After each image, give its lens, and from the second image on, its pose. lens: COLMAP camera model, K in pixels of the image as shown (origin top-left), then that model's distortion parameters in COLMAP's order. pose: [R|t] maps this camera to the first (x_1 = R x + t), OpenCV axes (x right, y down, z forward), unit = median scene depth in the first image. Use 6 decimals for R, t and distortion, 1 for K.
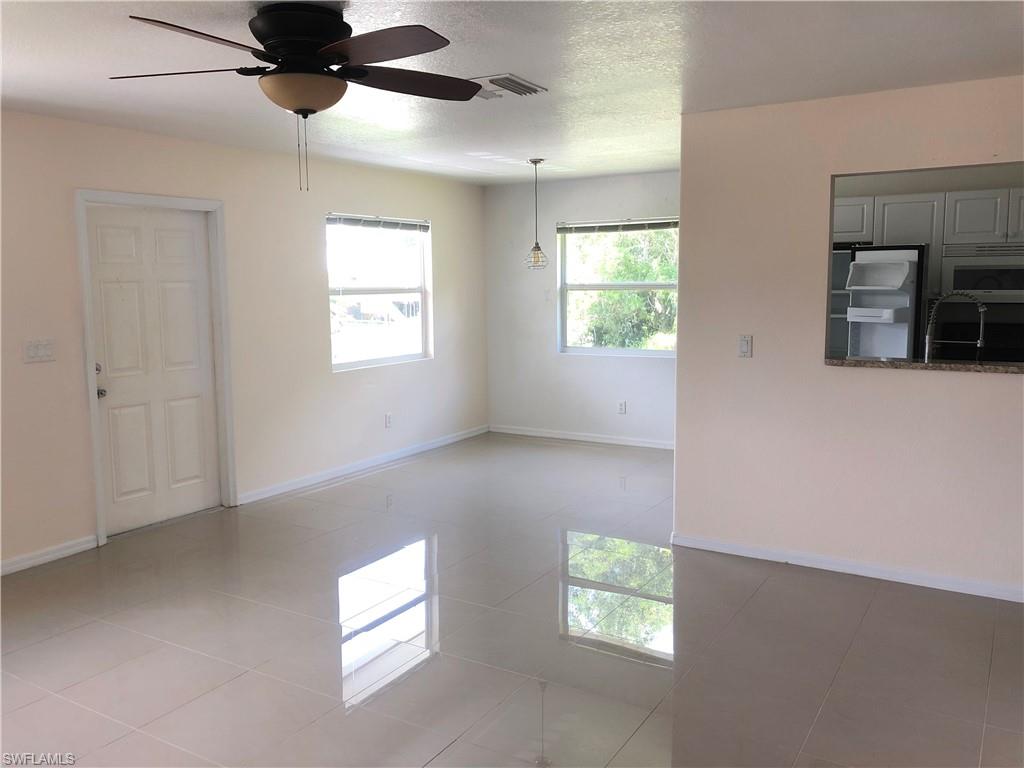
lens RADIAL K [[841.9, 0, 512.9], [0, 841.9, 379.4], [0, 0, 1]] dist [0.078332, -0.080601]
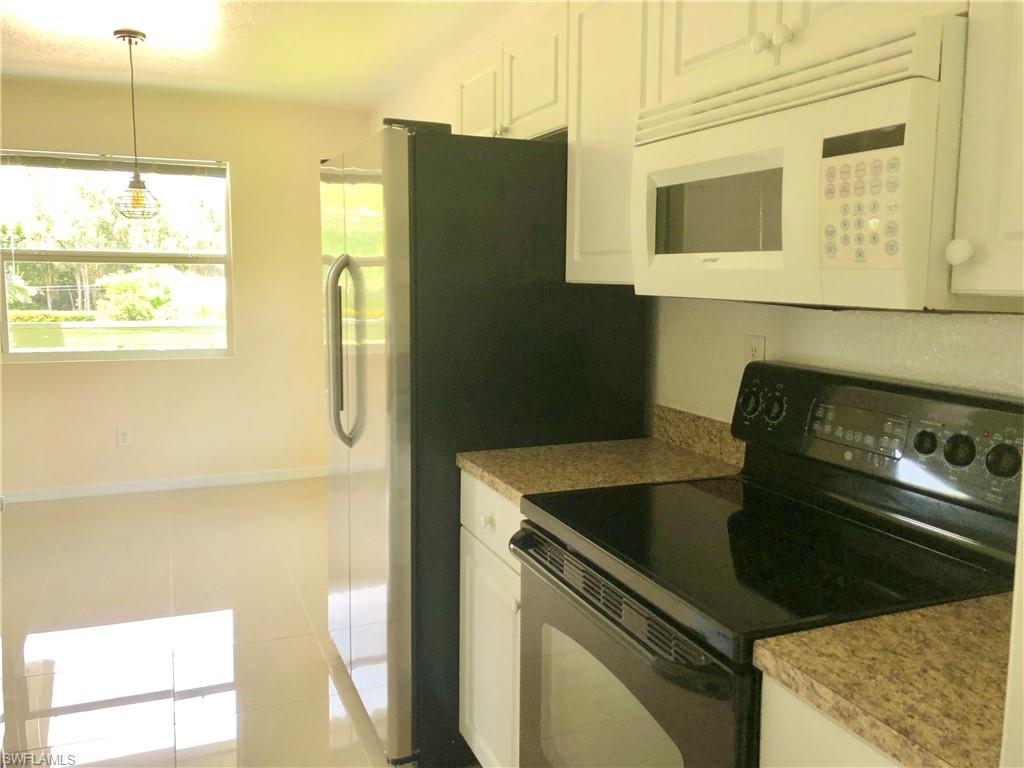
lens RADIAL K [[846.2, 0, 515.0], [0, 846.2, 369.0], [0, 0, 1]] dist [0.076490, -0.084149]
pose [[0.806689, 0.082732, -0.585156, 0.648809], [-0.087580, 0.995955, 0.020076, -0.063664], [0.584450, 0.035053, 0.810672, 0.705948]]
